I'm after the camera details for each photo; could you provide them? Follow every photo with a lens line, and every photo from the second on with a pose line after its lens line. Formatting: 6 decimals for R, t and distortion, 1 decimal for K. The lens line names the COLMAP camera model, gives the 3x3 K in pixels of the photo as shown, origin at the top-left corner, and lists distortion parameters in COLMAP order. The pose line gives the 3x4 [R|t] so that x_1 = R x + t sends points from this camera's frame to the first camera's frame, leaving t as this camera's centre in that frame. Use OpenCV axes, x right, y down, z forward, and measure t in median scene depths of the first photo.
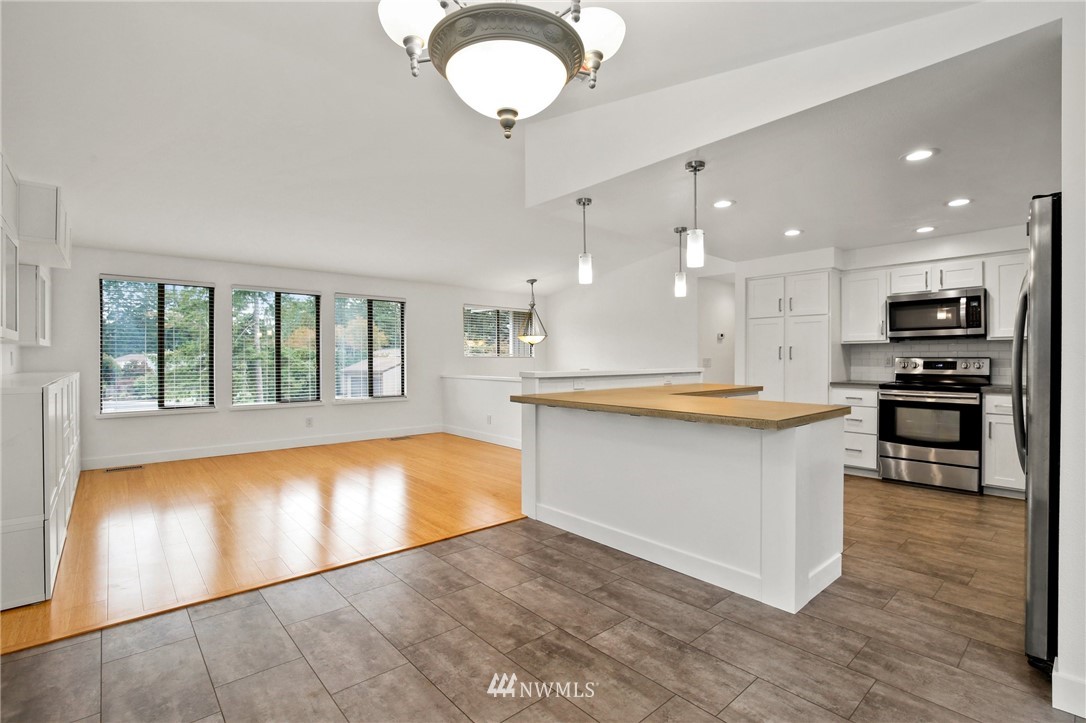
lens RADIAL K [[501.7, 0, 548.8], [0, 501.7, 359.3], [0, 0, 1]] dist [-0.021989, -0.000177]
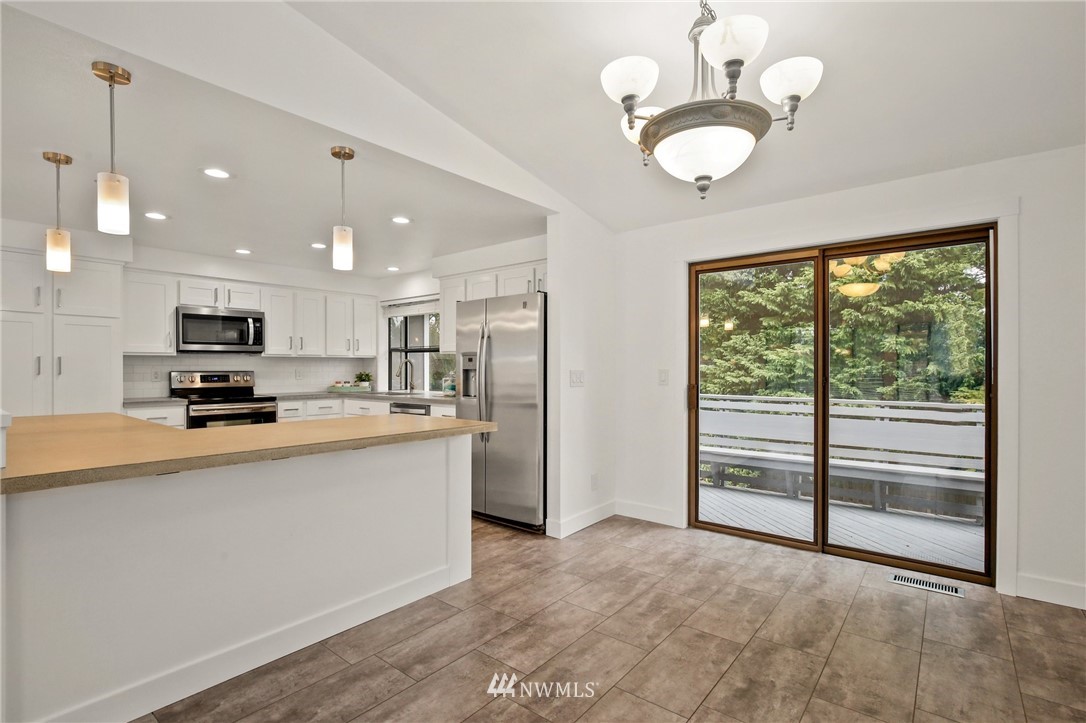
lens RADIAL K [[509.8, 0, 545.8], [0, 509.8, 368.4], [0, 0, 1]] dist [-0.017835, 0.000402]
pose [[-0.158066, 0.000115, 0.987429, -0.420097], [0.002523, 0.999997, 0.000288, -0.008997], [-0.987425, 0.002536, -0.158066, 0.527756]]
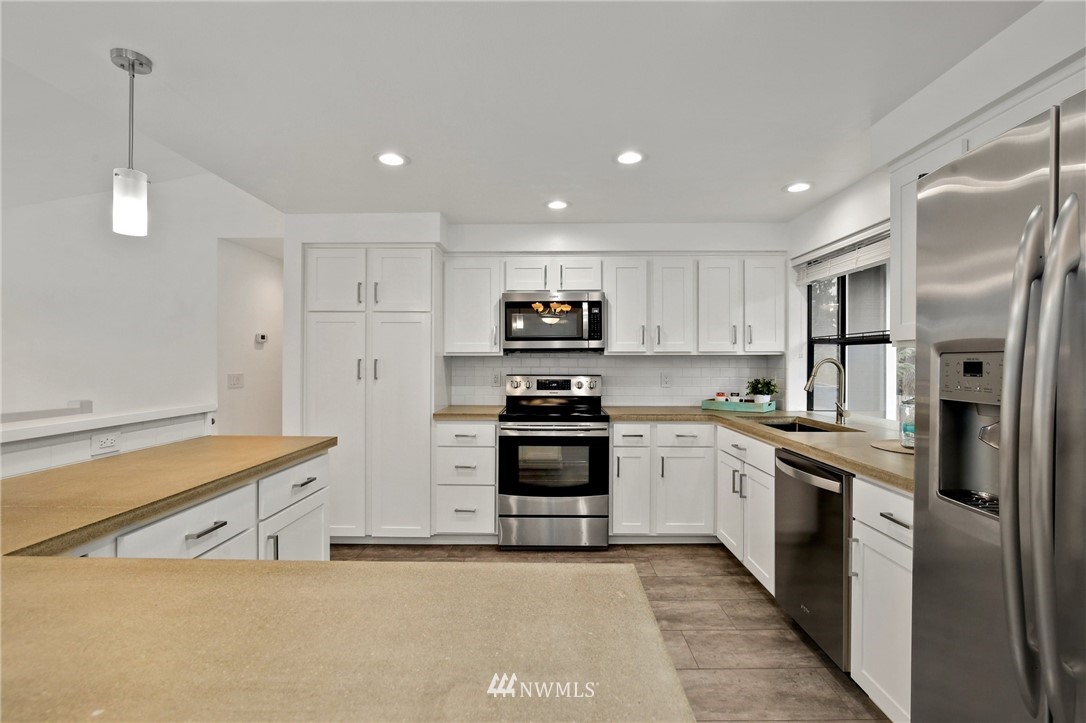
lens RADIAL K [[500.3, 0, 548.5], [0, 500.3, 360.9], [0, 0, 1]] dist [-0.013622, 0.000243]
pose [[0.667673, 0.001977, 0.744452, 0.195342], [-0.000772, 0.999998, -0.001963, -0.027946], [-0.744454, 0.000736, 0.667673, 0.509465]]
